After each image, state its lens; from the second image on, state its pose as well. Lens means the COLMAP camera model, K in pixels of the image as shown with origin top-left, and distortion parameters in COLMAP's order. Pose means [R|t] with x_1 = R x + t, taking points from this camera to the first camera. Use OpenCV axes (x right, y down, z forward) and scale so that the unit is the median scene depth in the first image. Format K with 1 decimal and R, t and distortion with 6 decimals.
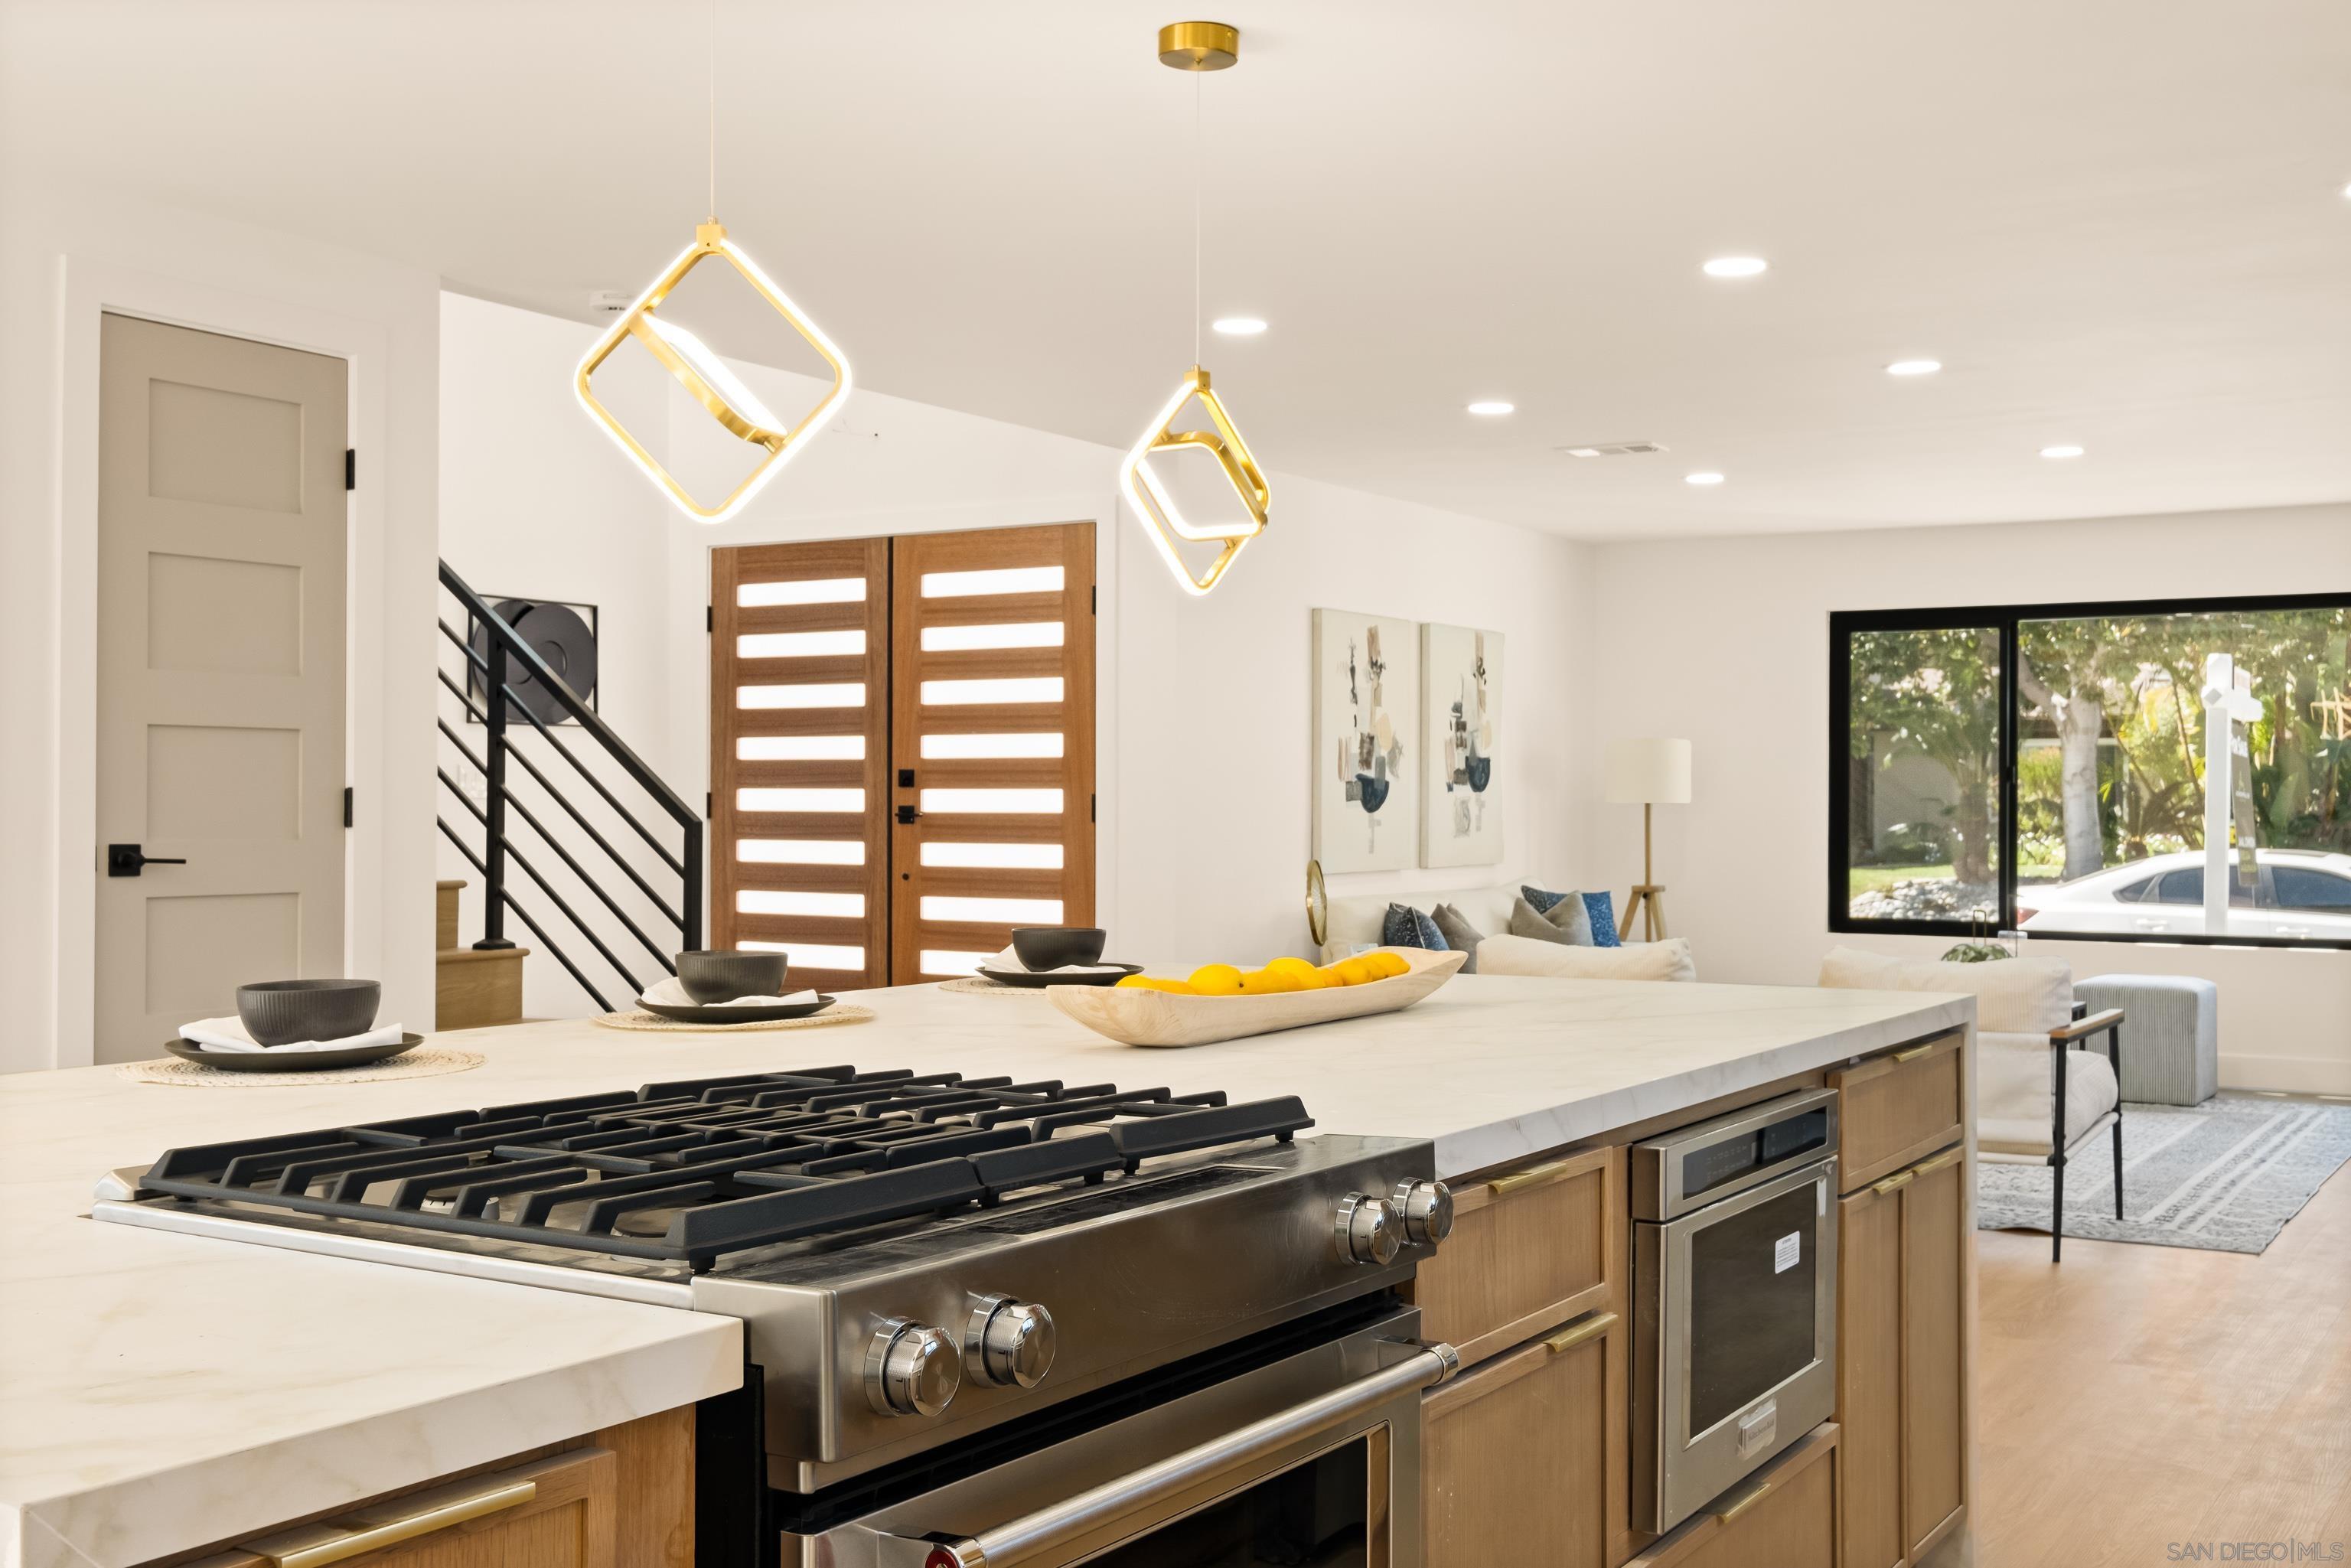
lens RADIAL K [[2395.1, 0, 1193.3], [0, 2395.1, 785.4], [0, 0, 1]] dist [-0.005495, 0.000000]
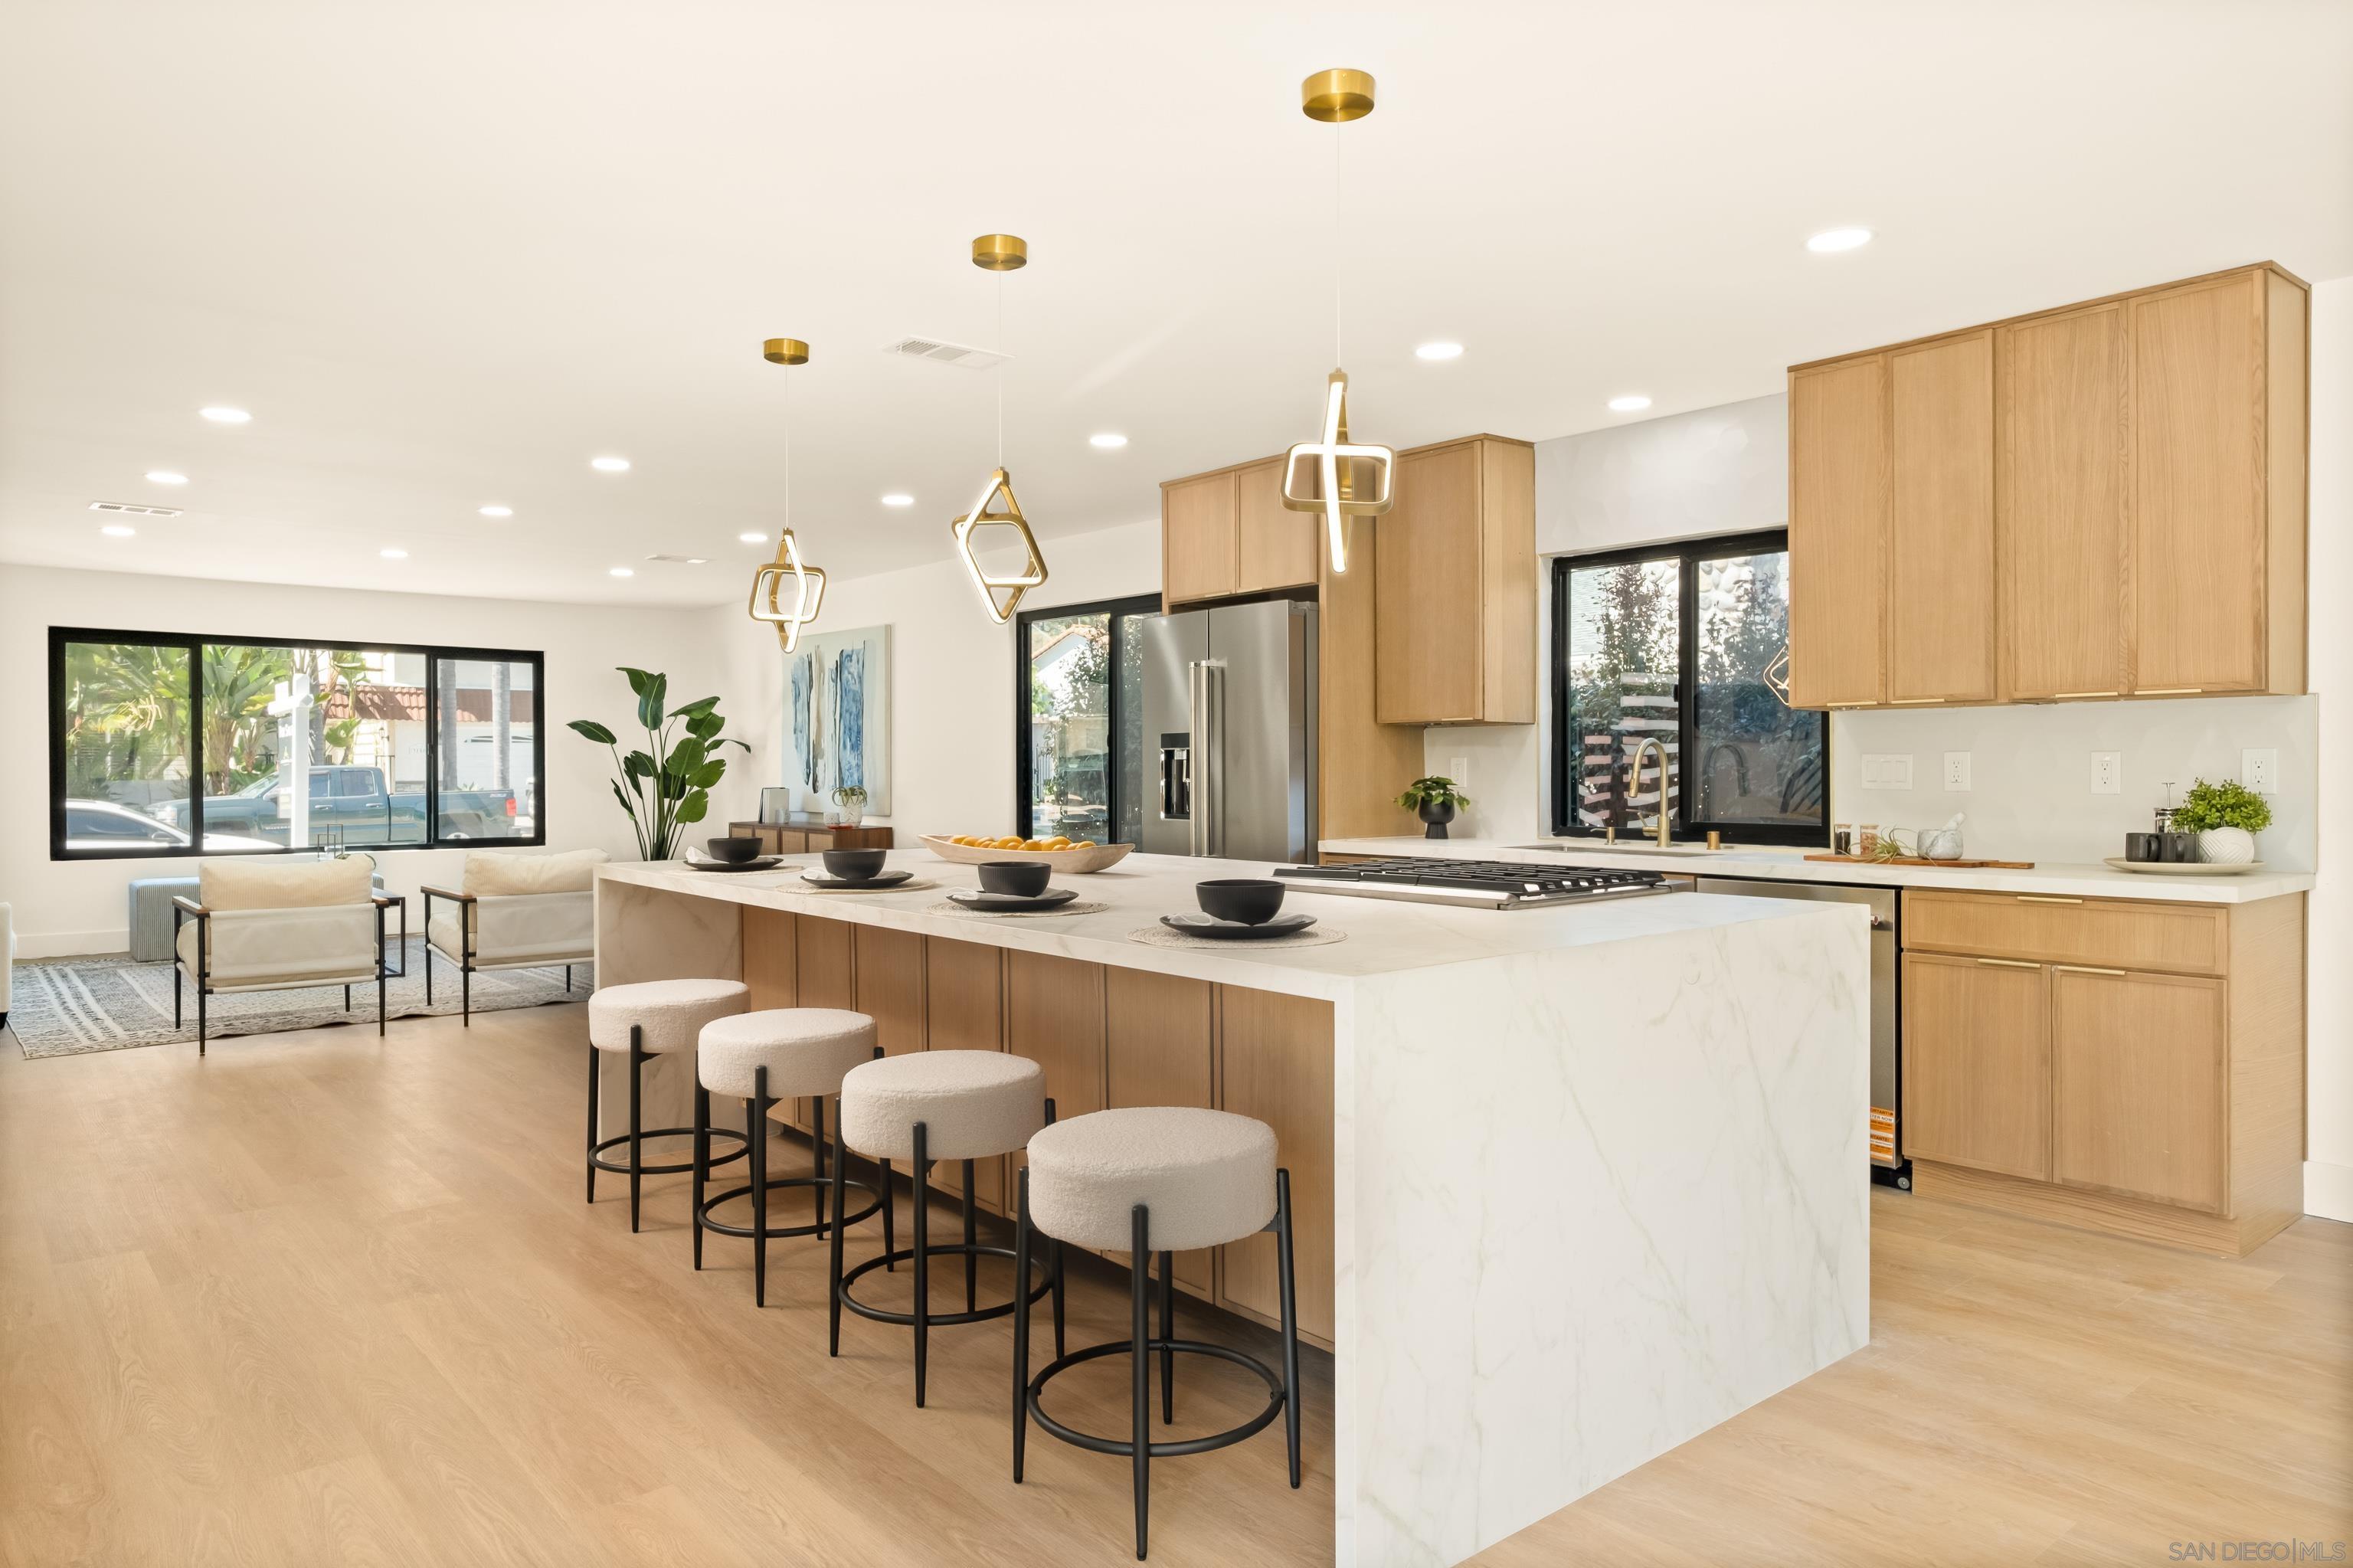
lens RADIAL K [[1499.8, 0, 1167.3], [0, 1499.8, 788.1], [0, 0, 1]] dist [0.002488, -0.000694]
pose [[0.318124, -0.016121, 0.947912, -0.407122], [-0.004867, 0.999814, 0.018637, 0.000713], [-0.948037, -0.010542, 0.317987, 0.145585]]
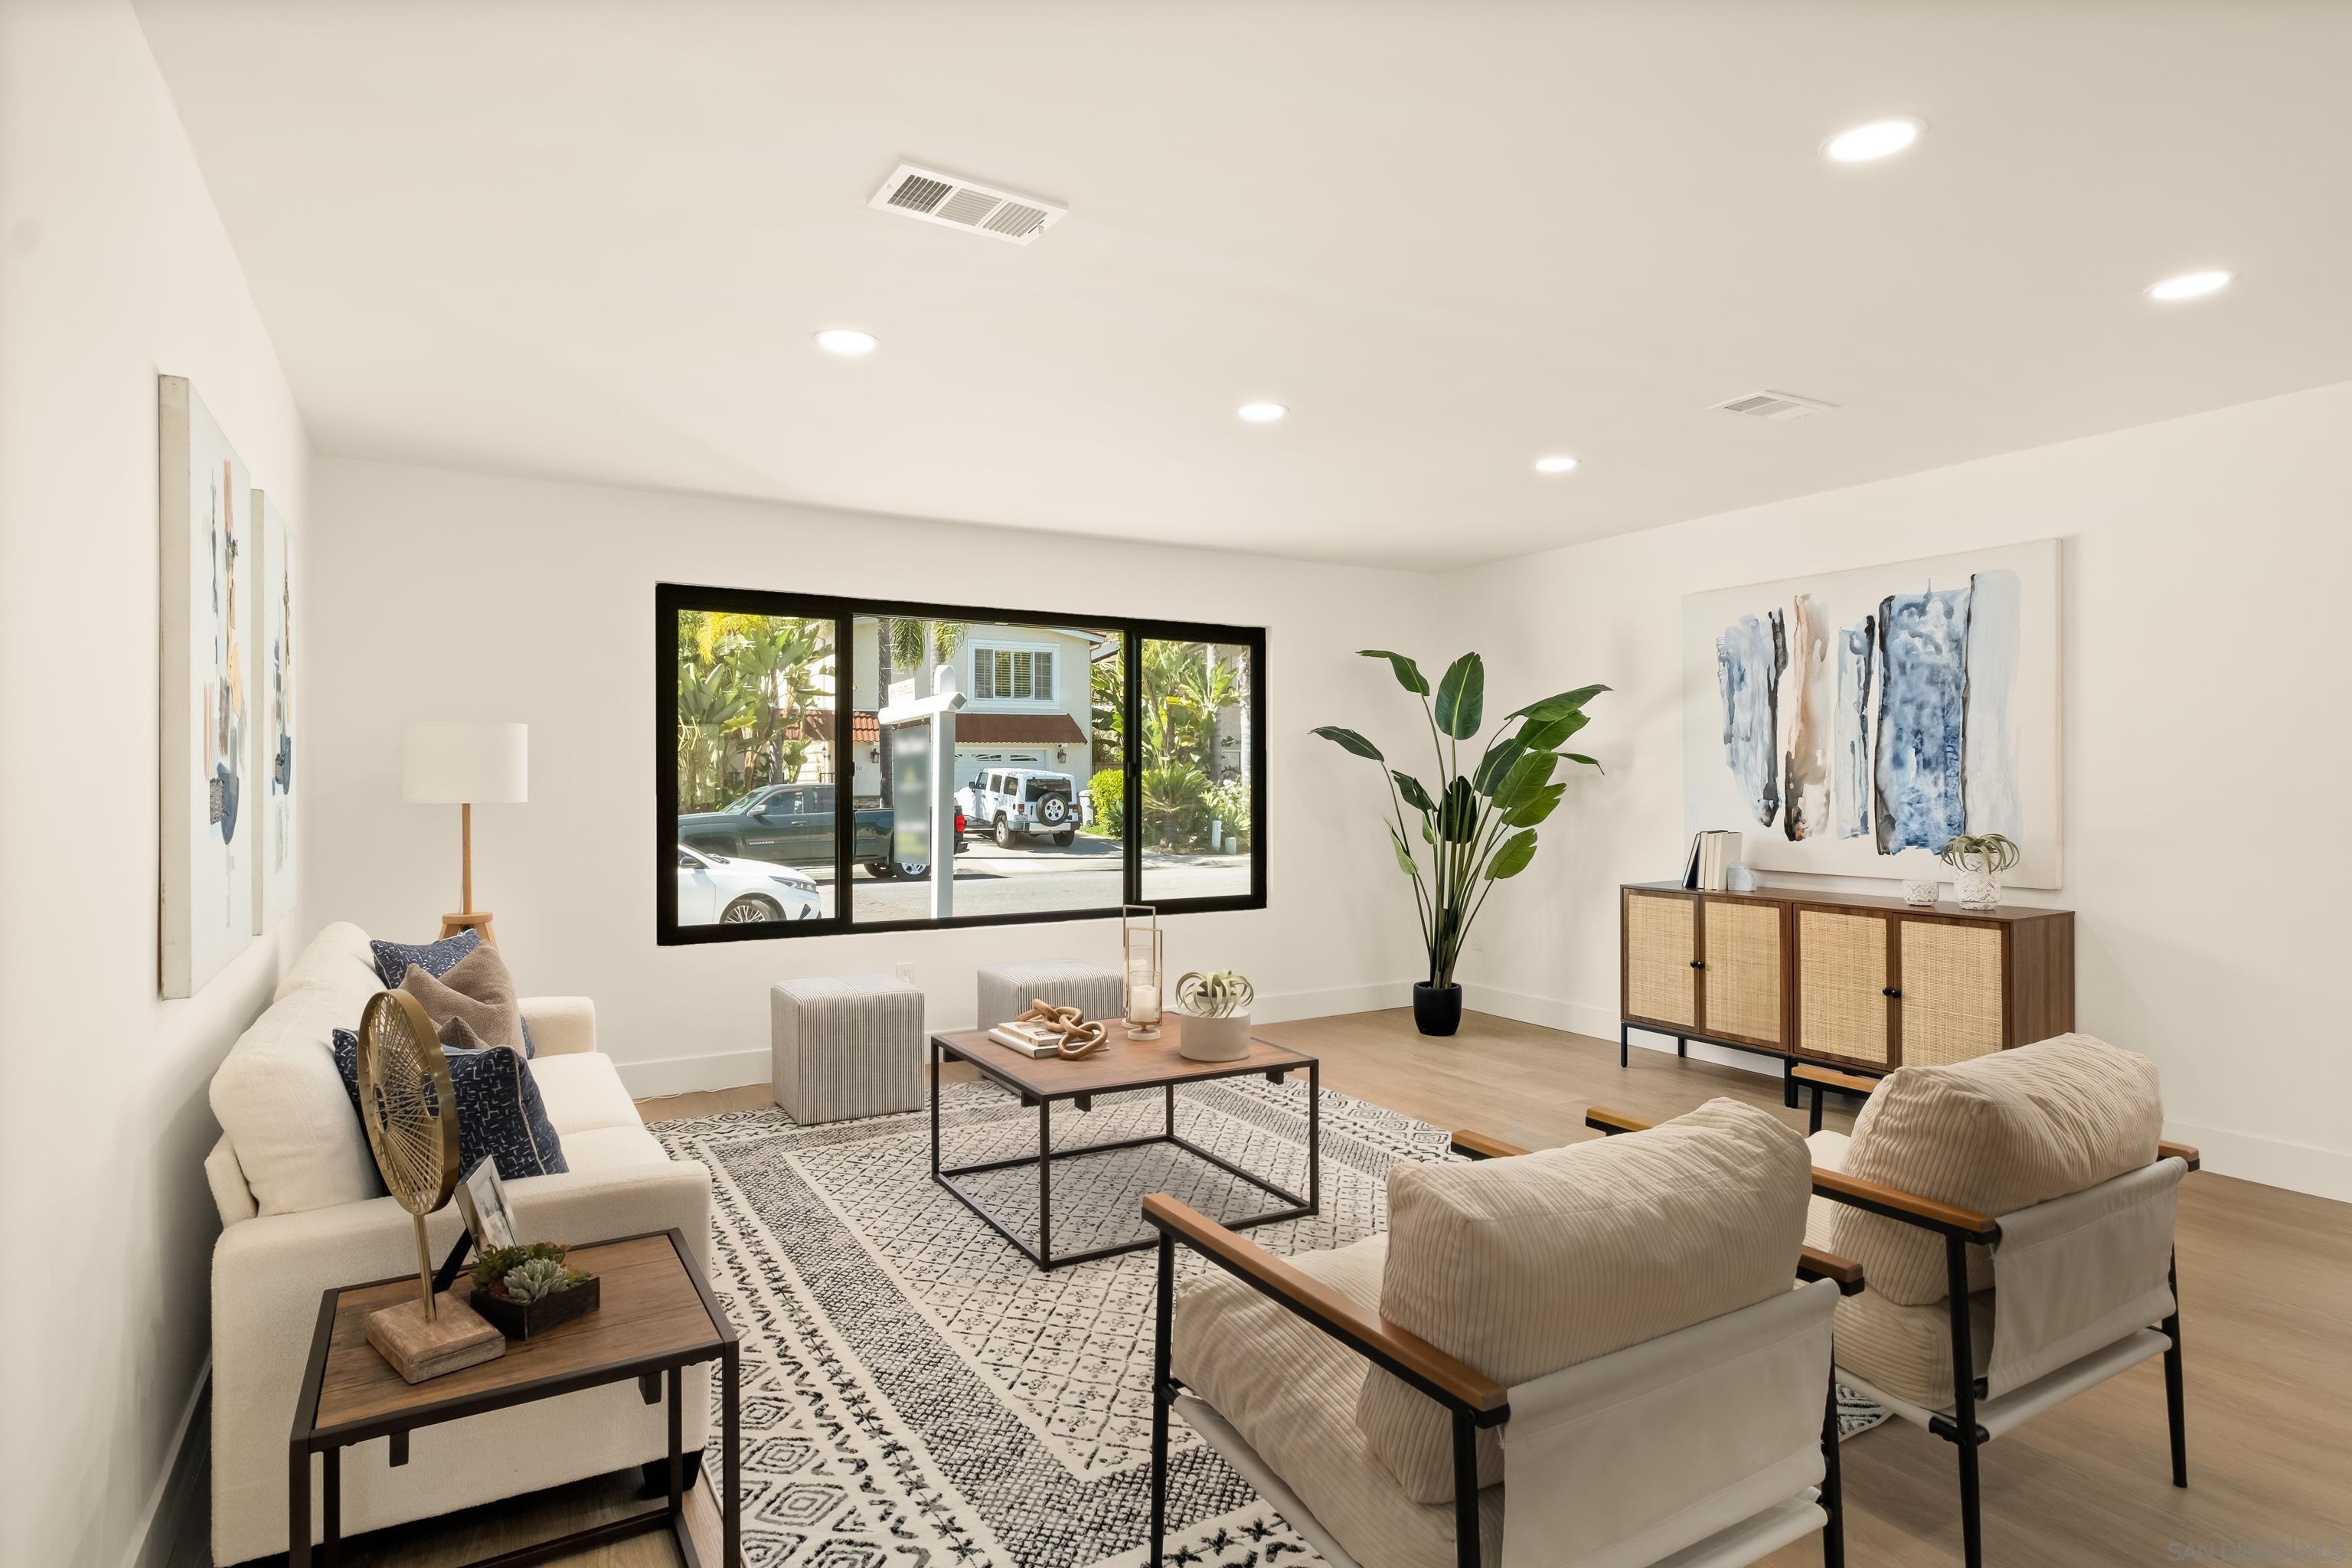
lens RADIAL K [[1247.6, 0, 1184.2], [0, 1247.6, 772.8], [0, 0, 1]] dist [-0.013358, 0.003527]
pose [[0.465523, 0.000593, 0.885035, -0.059318], [-0.001069, 0.999999, -0.000108, -0.003277], [-0.885035, -0.000896, 0.465524, 0.726489]]
